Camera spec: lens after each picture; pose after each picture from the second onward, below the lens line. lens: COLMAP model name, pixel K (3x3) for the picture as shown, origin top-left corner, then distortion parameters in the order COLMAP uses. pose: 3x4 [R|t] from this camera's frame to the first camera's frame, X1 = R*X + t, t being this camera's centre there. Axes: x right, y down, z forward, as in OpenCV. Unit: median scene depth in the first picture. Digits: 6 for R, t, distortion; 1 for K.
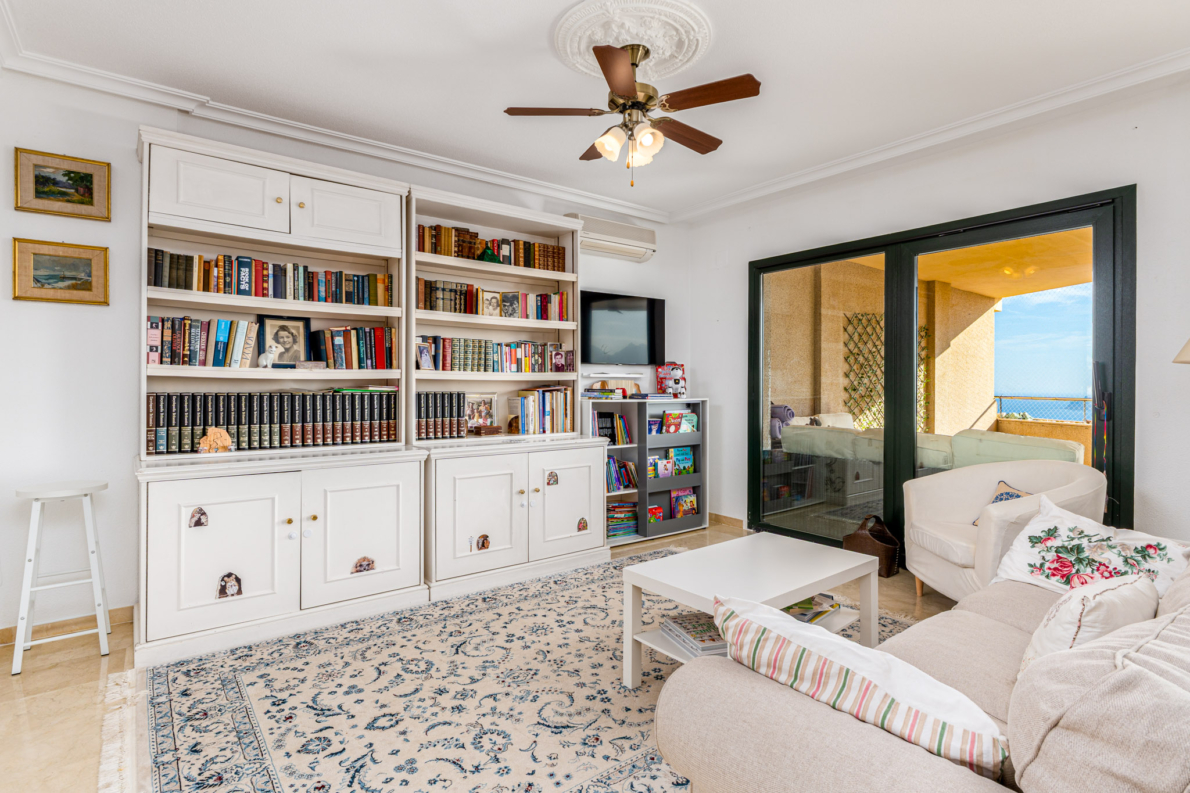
lens RADIAL K [[594.7, 0, 597.6], [0, 594.7, 390.3], [0, 0, 1]] dist [-0.005204, 0.000253]
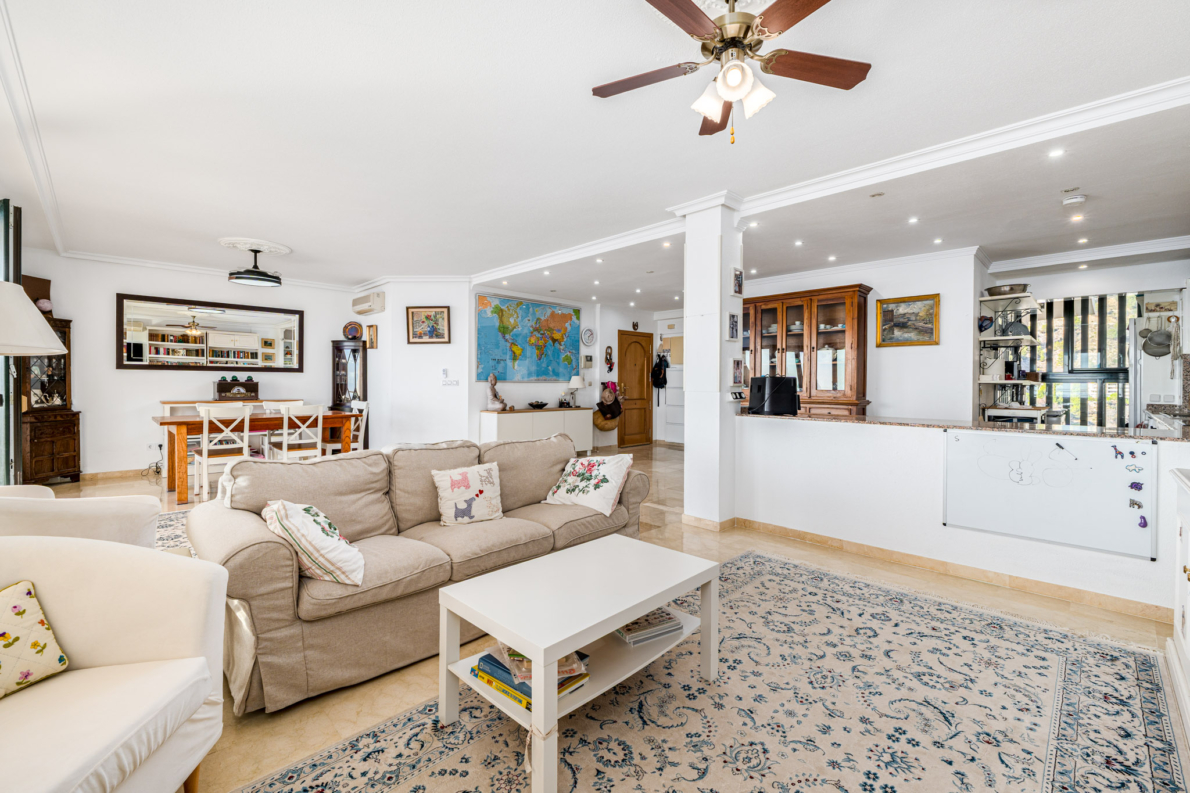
lens RADIAL K [[503.6, 0, 599.9], [0, 503.6, 386.5], [0, 0, 1]] dist [-0.011230, 0.002130]
pose [[-0.991142, -0.007728, -0.132583, 0.294698], [-0.010620, 0.999721, 0.021119, -0.018889], [0.132383, 0.022340, -0.990947, 1.474543]]
